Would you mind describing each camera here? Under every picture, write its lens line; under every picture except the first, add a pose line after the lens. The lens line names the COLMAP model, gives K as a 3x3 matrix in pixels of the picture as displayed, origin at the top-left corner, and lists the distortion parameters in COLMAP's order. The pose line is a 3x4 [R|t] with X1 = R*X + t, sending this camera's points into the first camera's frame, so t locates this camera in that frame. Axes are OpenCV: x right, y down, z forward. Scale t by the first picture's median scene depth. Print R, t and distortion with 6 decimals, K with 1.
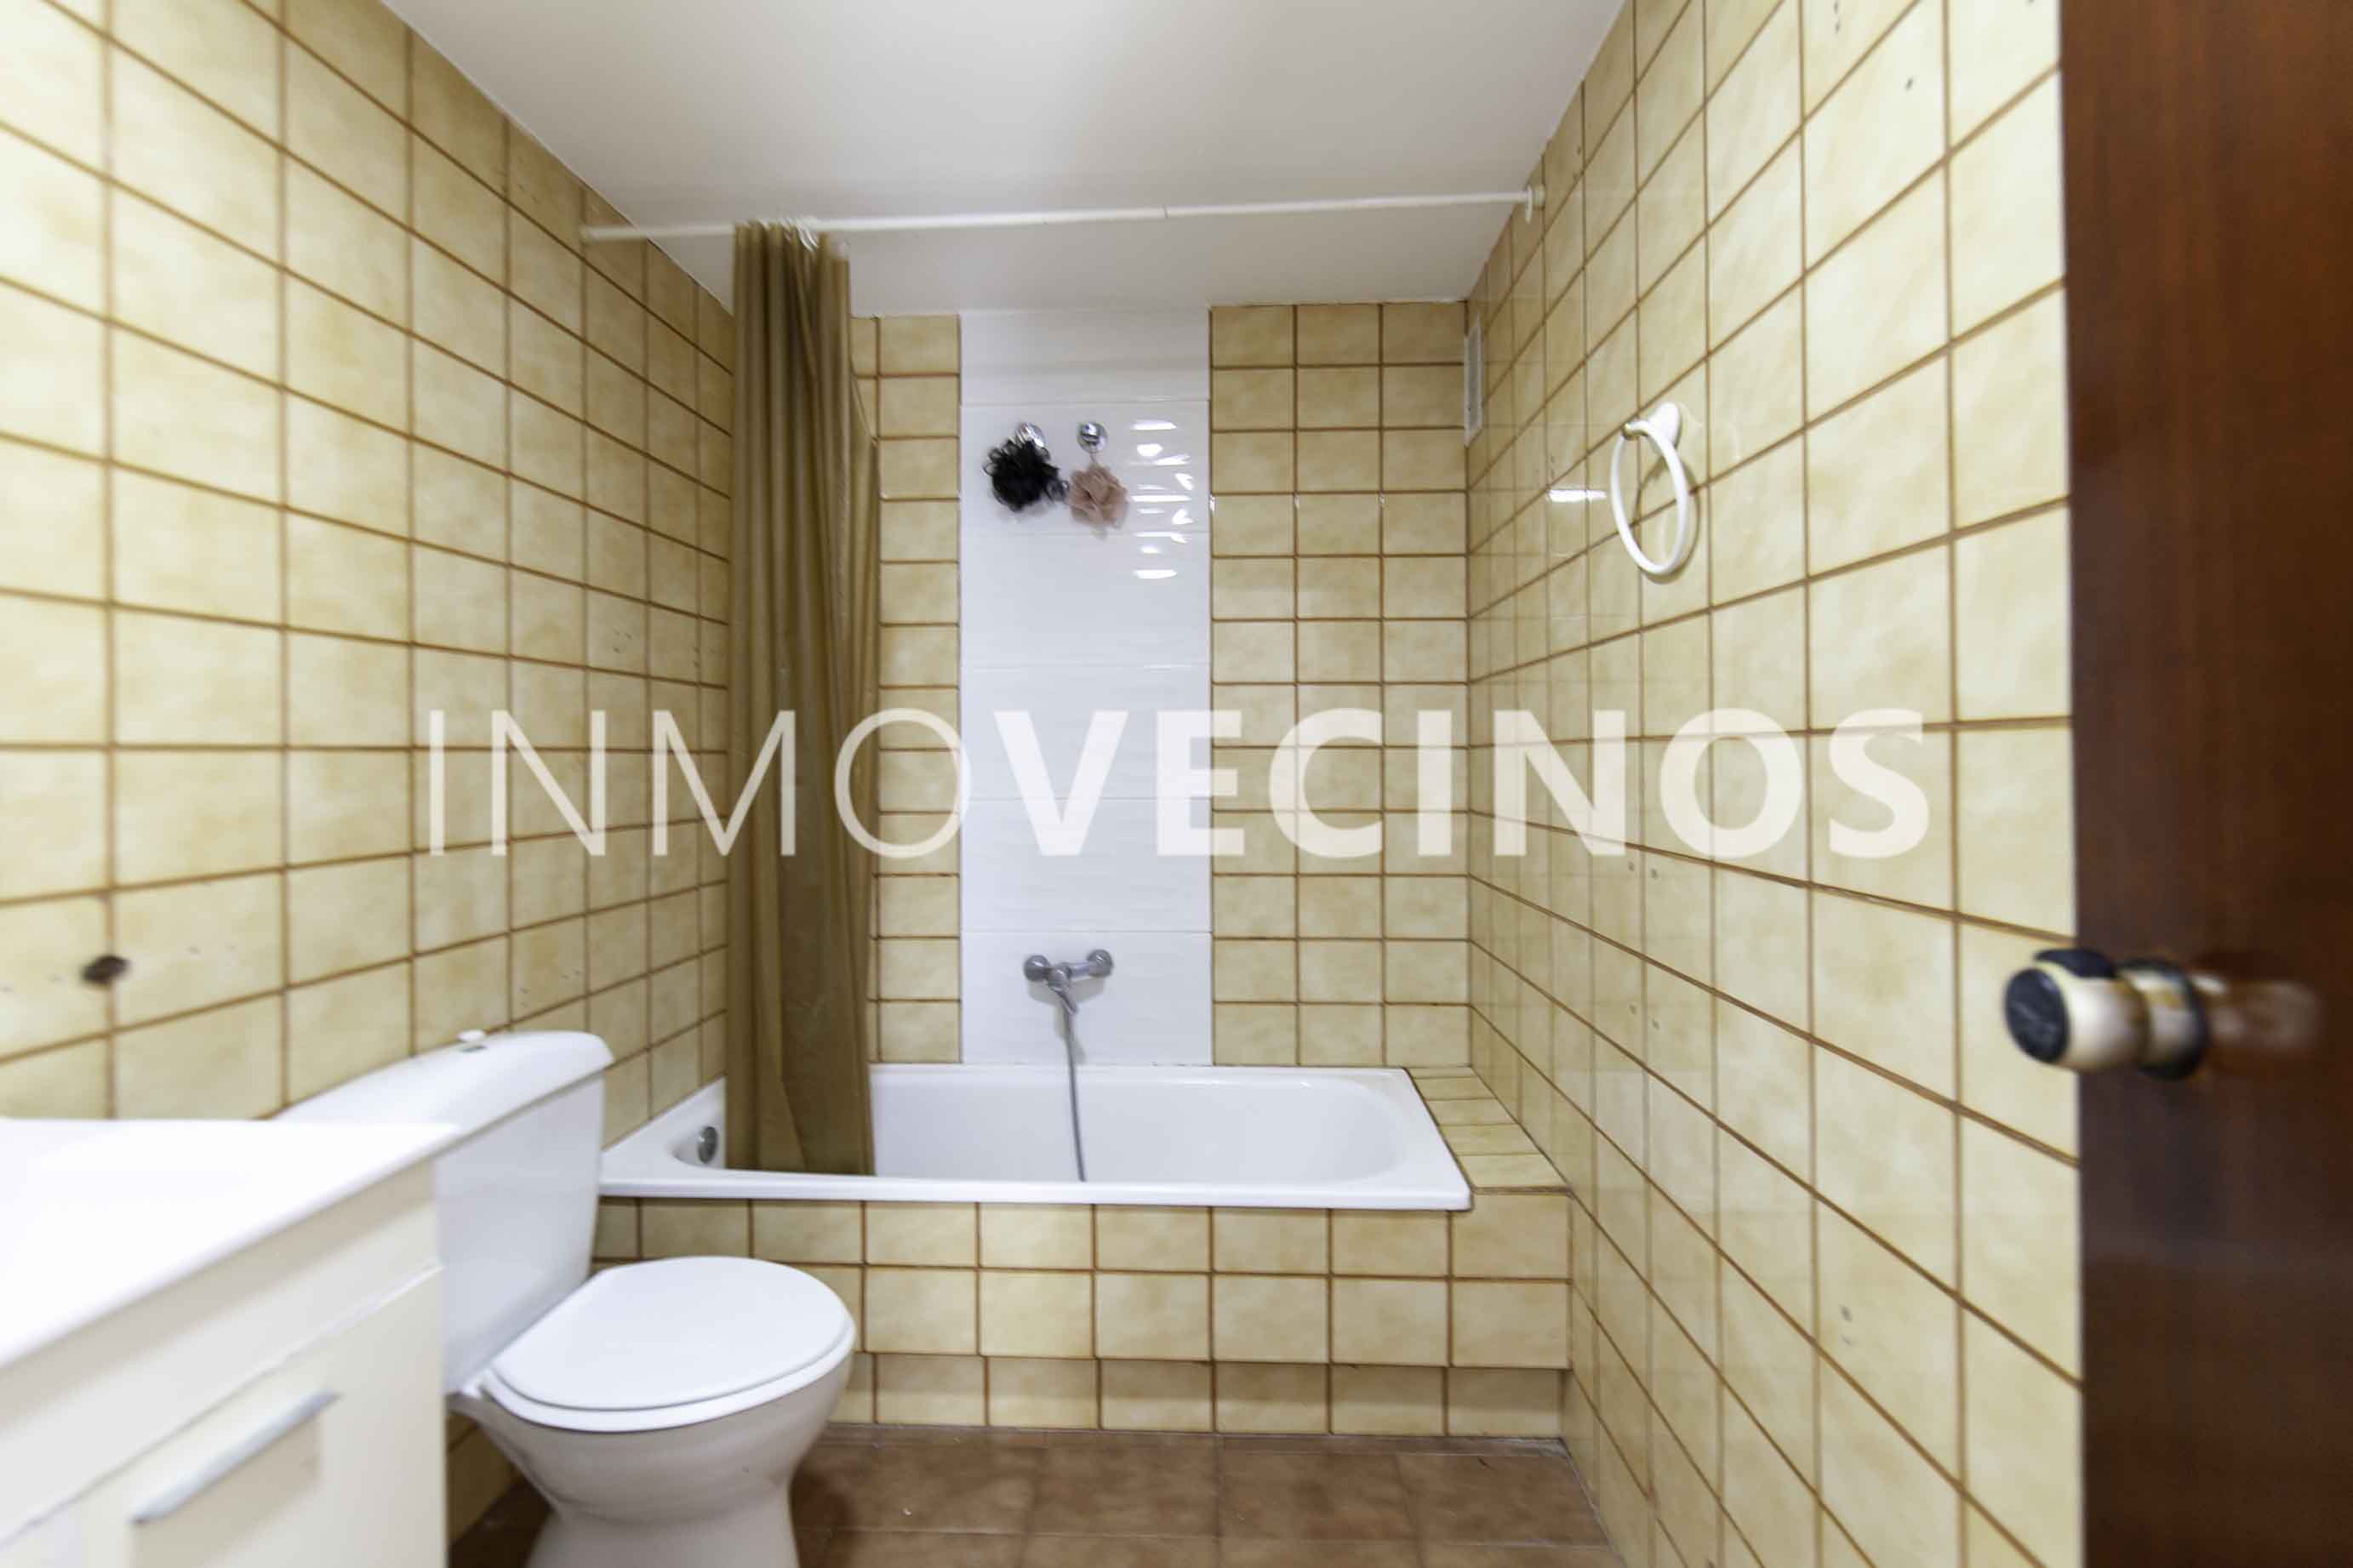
lens RADIAL K [[1012.0, 0, 1174.8], [0, 1012.0, 767.9], [0, 0, 1]] dist [0.000779, -0.000533]
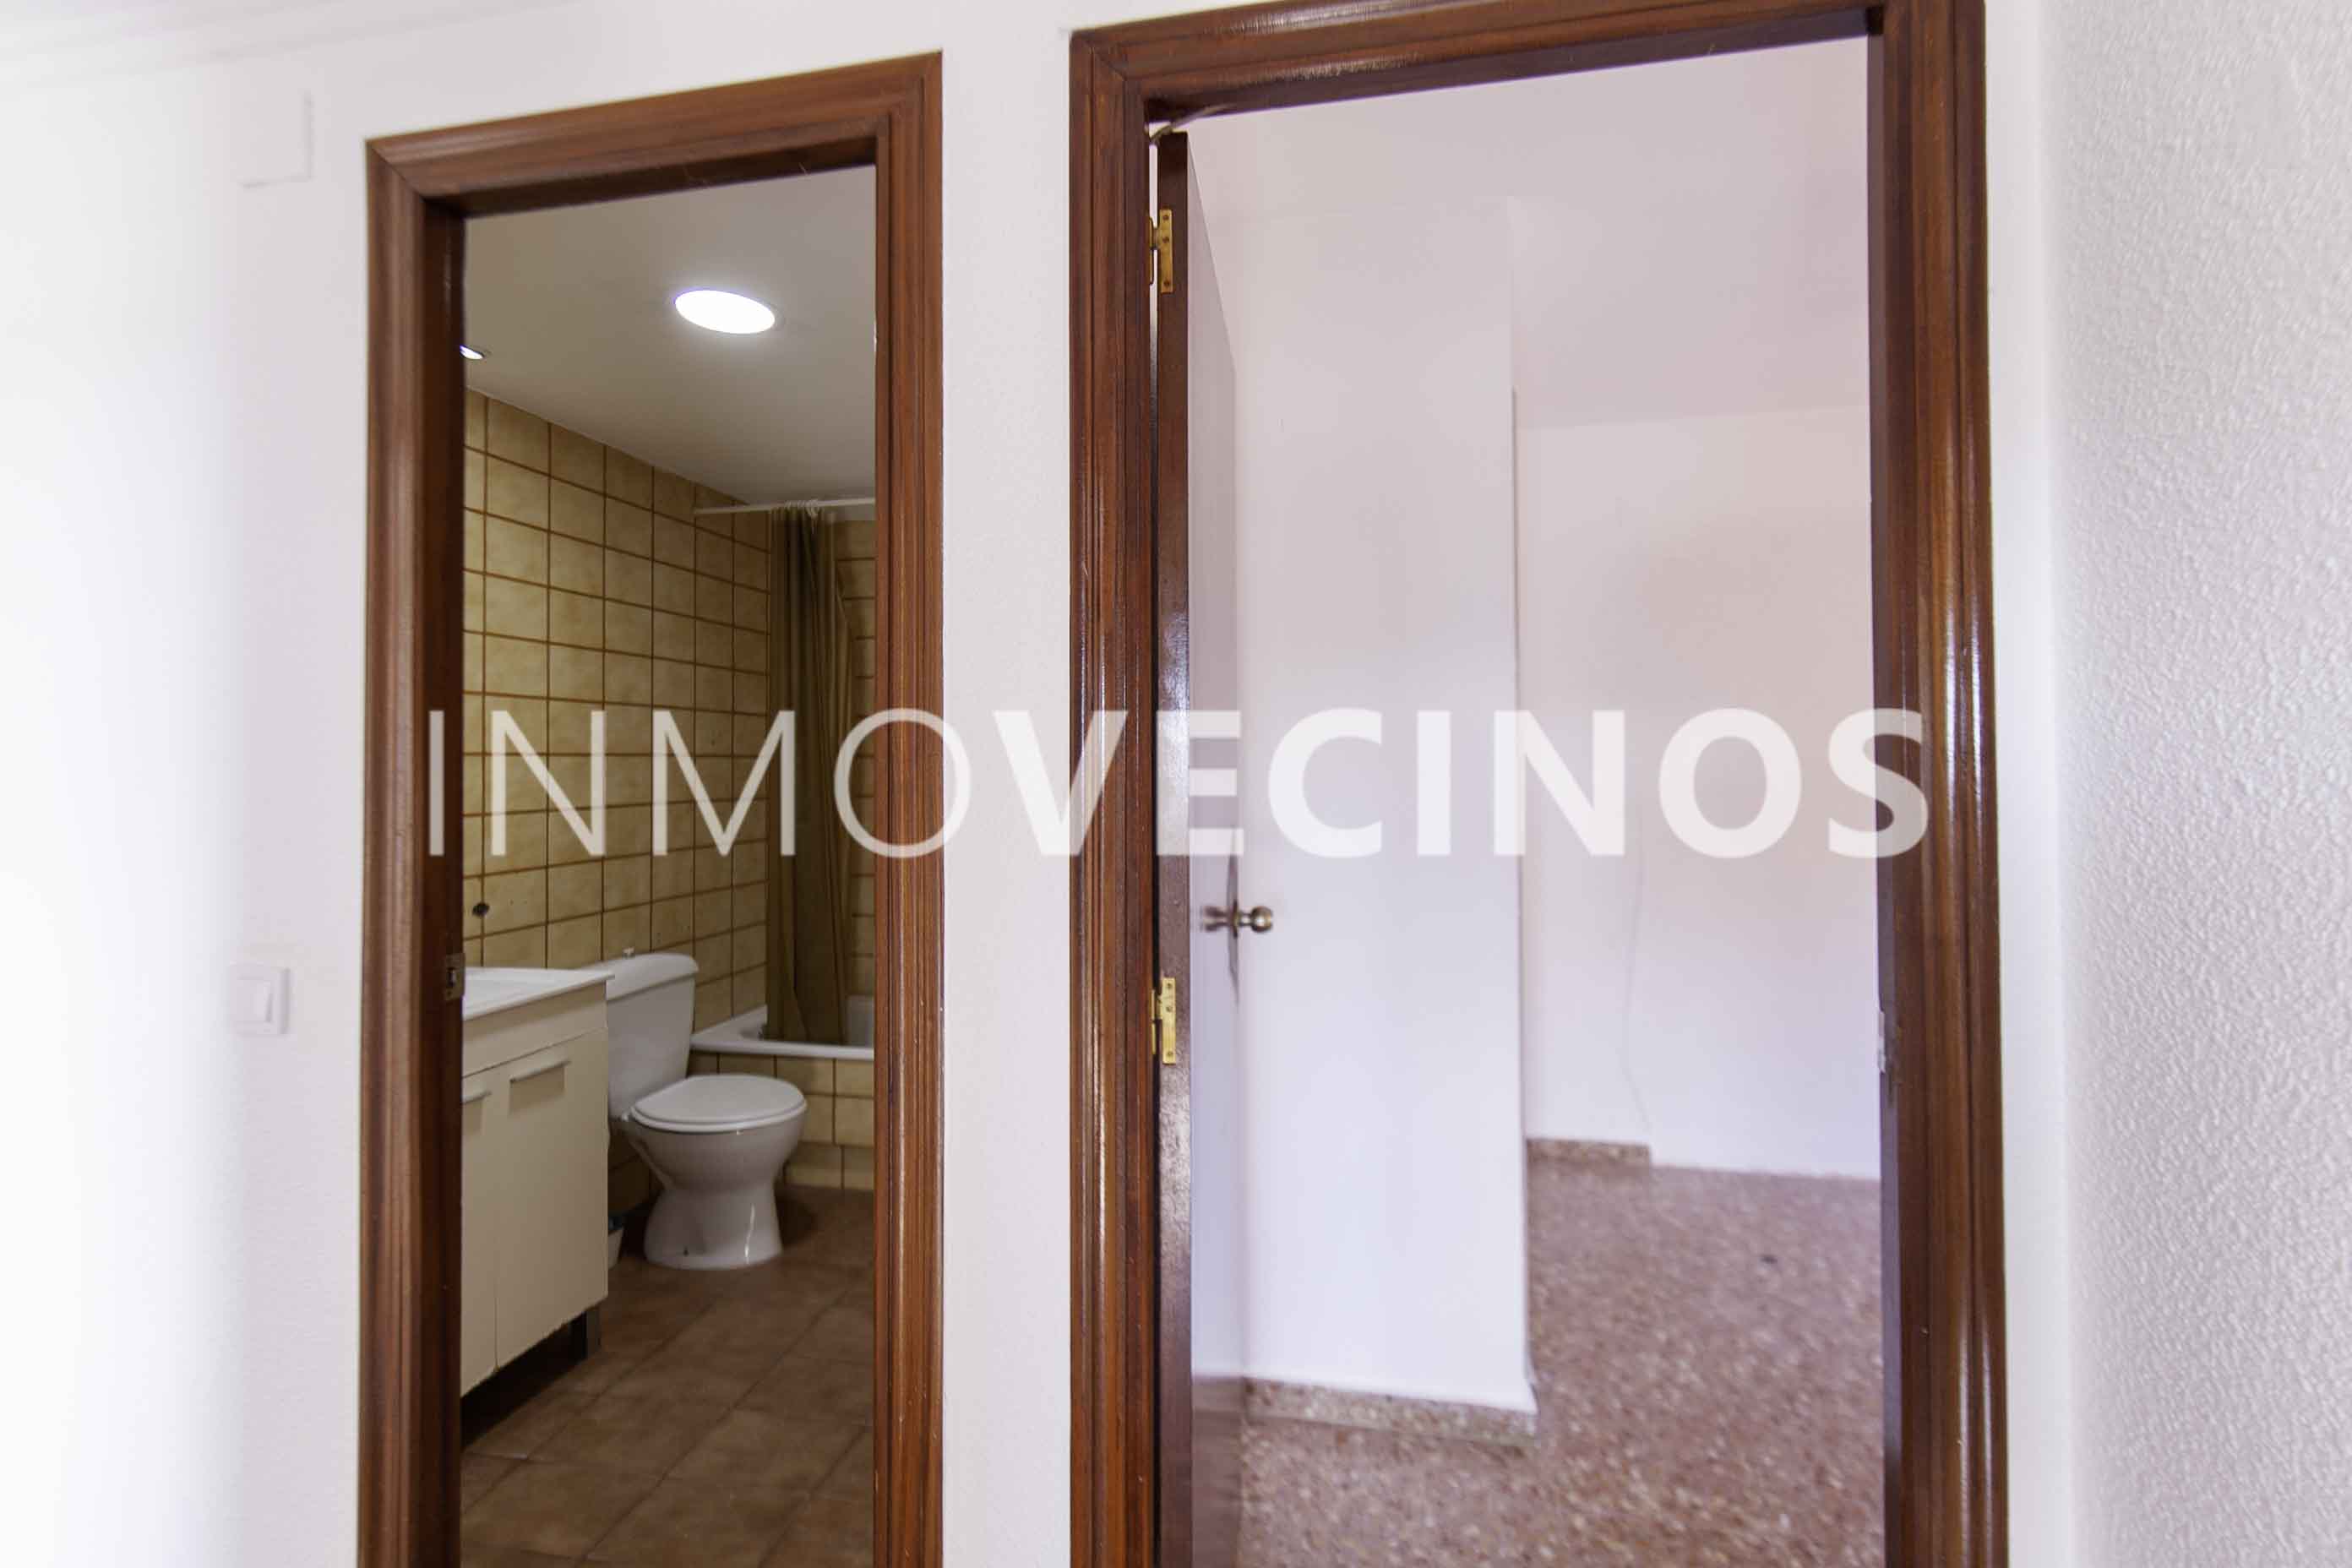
lens RADIAL K [[1011.7, 0, 1174.3], [0, 1011.7, 767.9], [0, 0, 1]] dist [0.000779, -0.000533]
pose [[0.989185, 0.004222, -0.146610, 0.465090], [-0.005022, 0.999974, -0.005084, -0.065641], [0.146585, 0.005766, 0.989181, -0.576670]]
